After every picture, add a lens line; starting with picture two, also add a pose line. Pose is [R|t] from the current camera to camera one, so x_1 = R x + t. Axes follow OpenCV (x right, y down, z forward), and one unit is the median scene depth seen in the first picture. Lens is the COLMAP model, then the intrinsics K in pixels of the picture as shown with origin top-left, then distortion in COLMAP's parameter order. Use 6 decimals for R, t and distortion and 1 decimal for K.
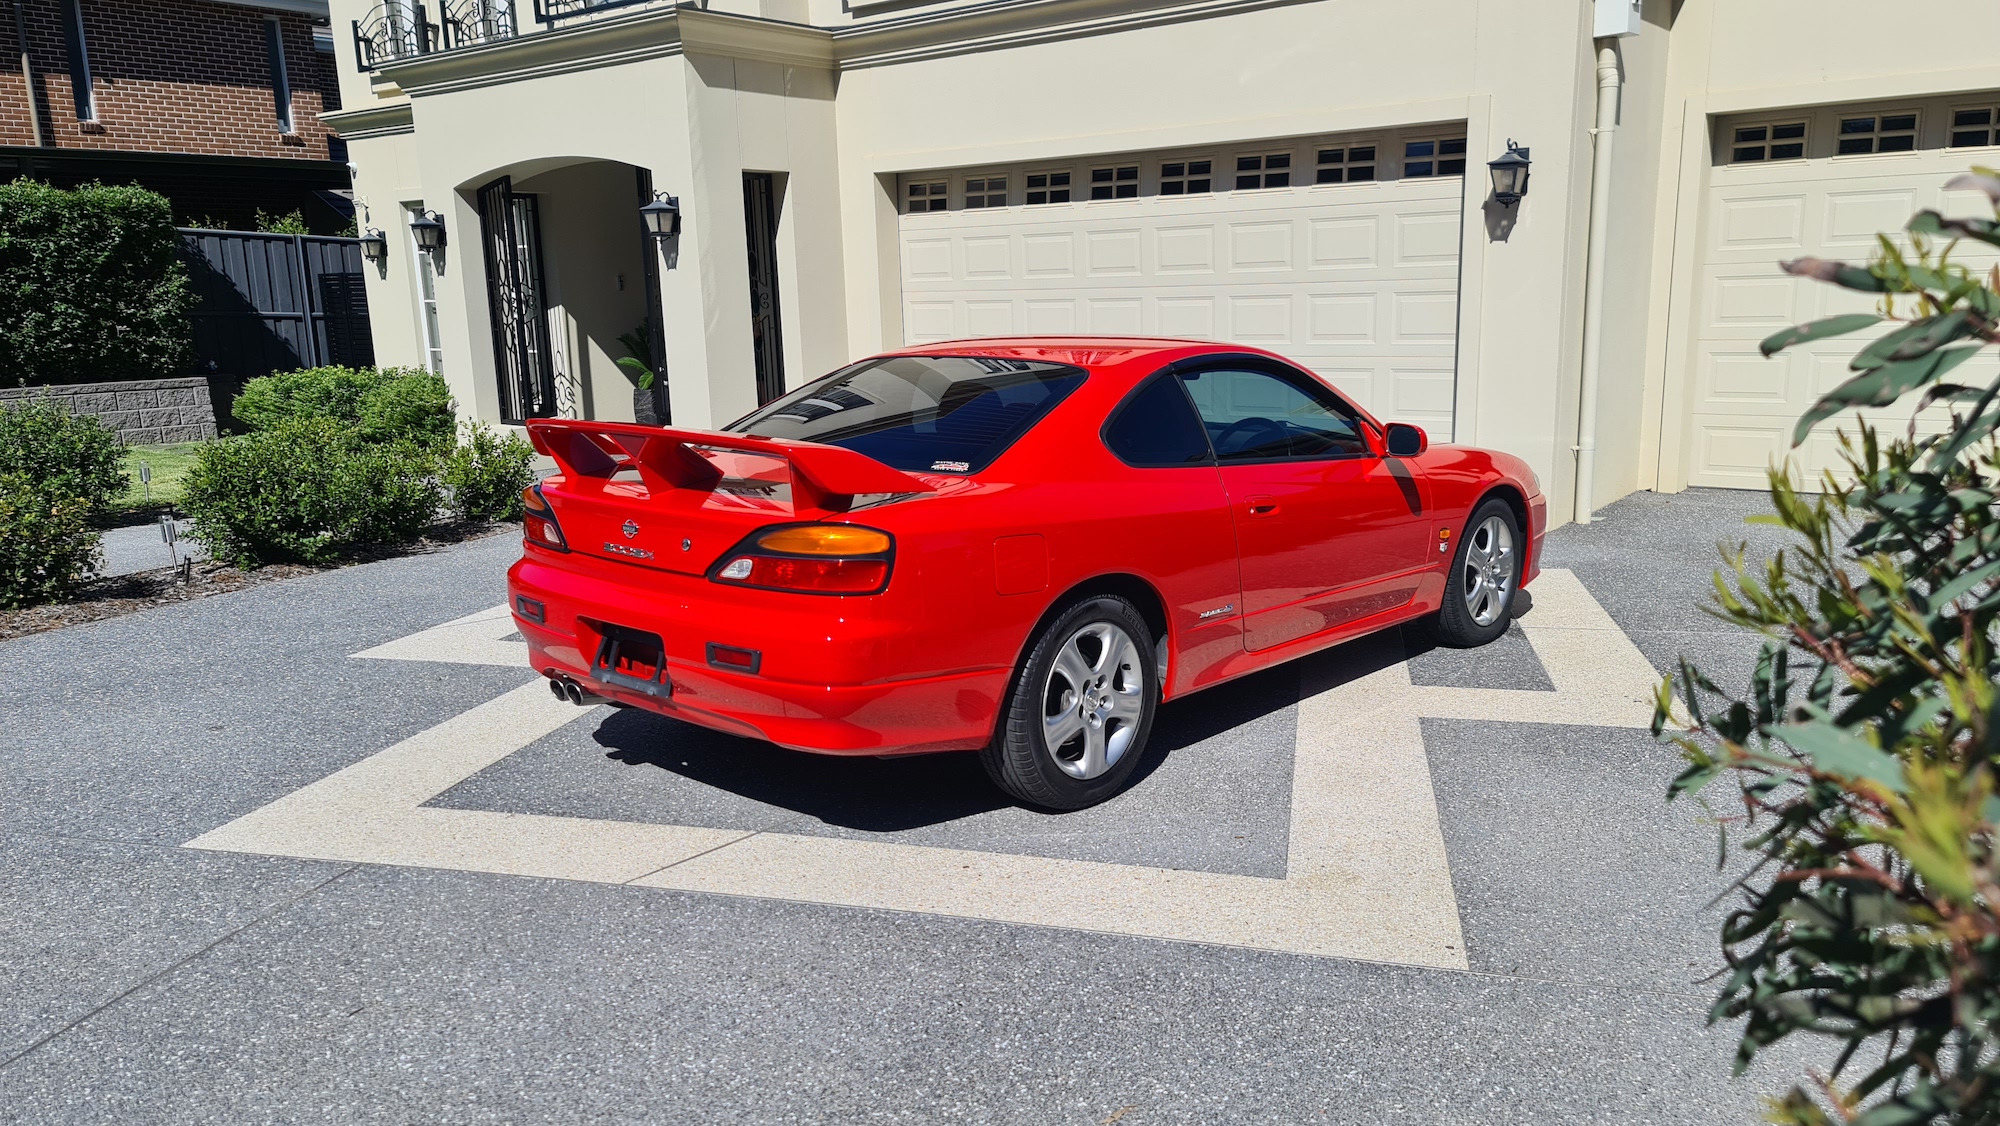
lens RADIAL K [[1458.6, 0, 1016.5], [0, 1458.6, 572.1], [0, 0, 1]] dist [0.085646, -0.073551]
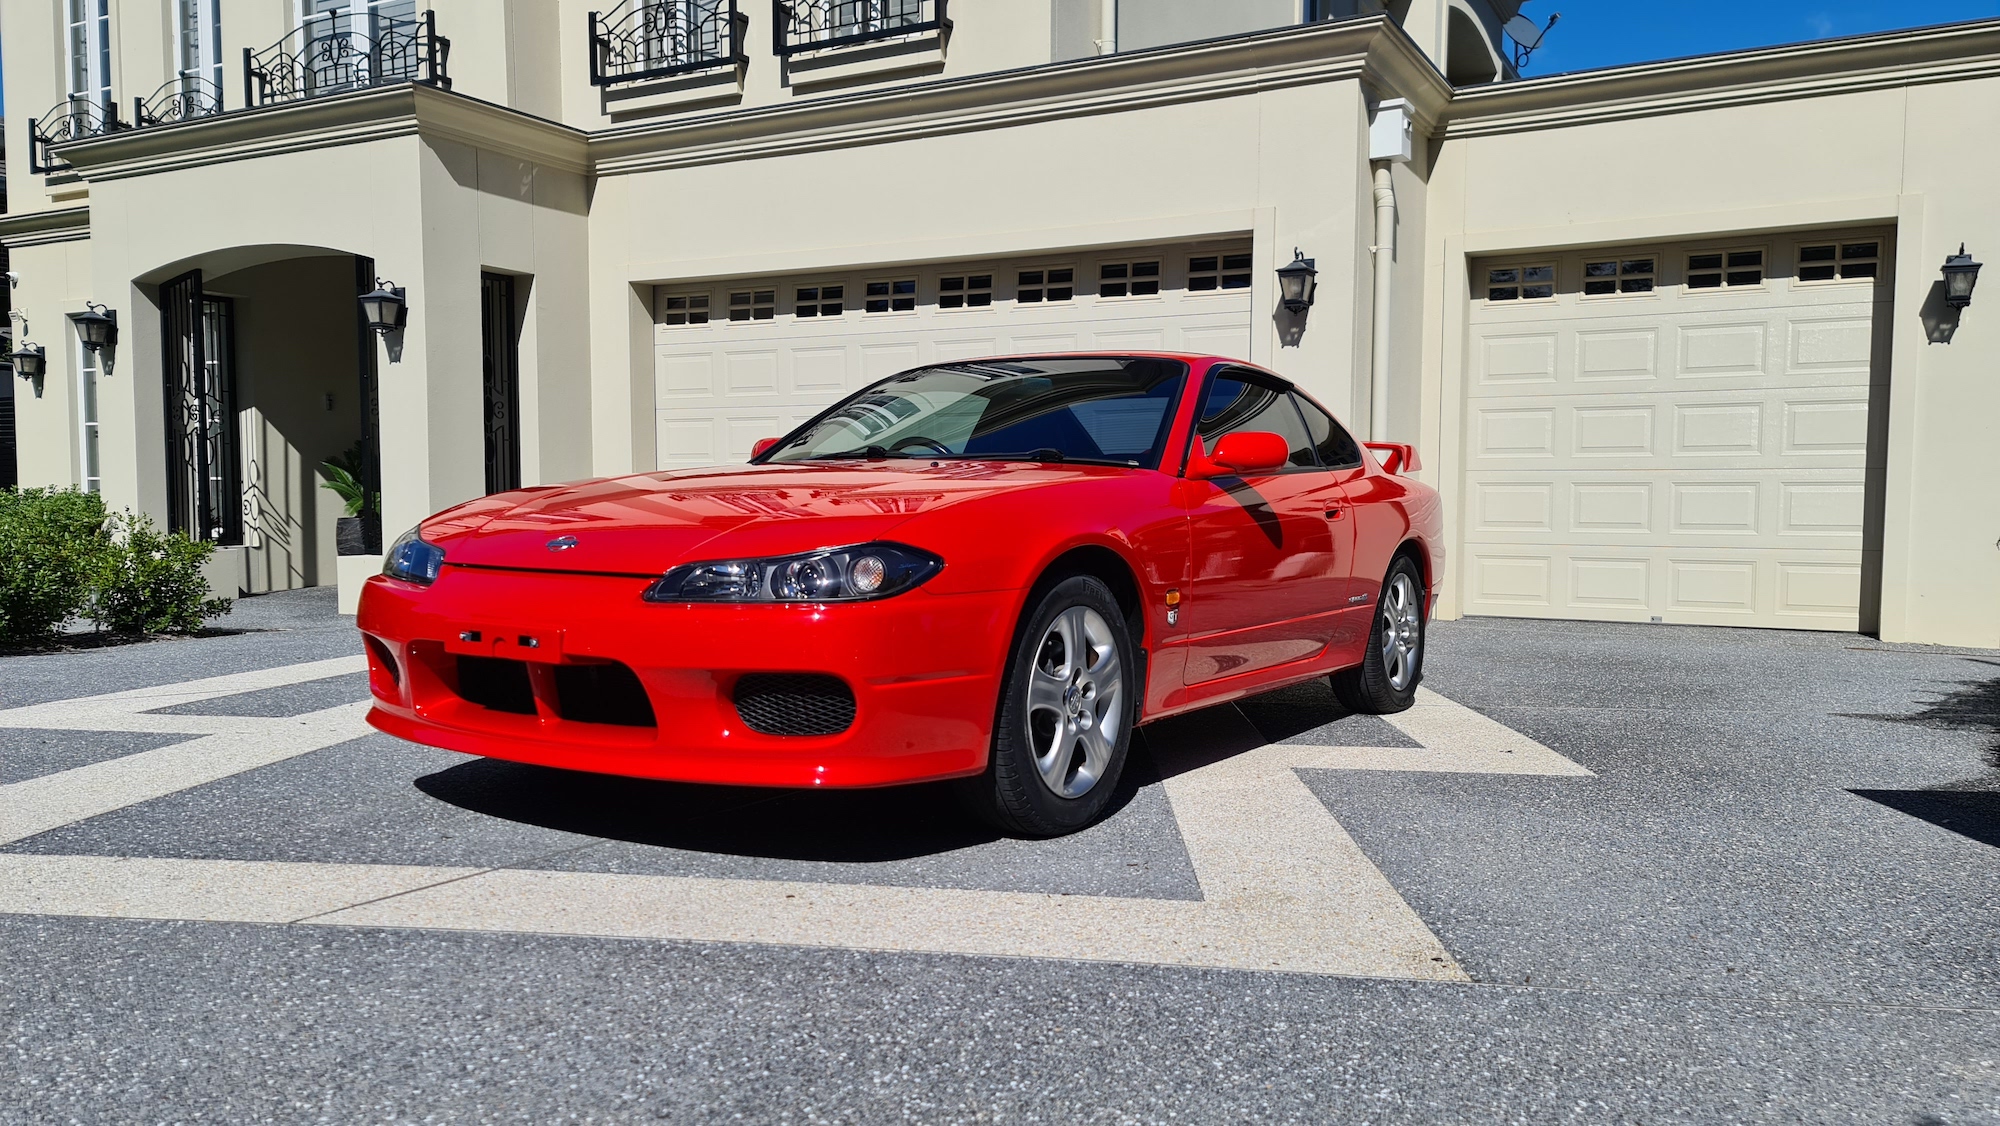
lens RADIAL K [[1455.9, 0, 1009.1], [0, 1455.9, 568.3], [0, 0, 1]] dist [0.072373, -0.031724]
pose [[0.984309, 0.021263, 0.175166, -0.026077], [0.004569, 0.989308, -0.145769, 0.064315], [-0.176393, 0.144282, 0.973688, 0.102619]]
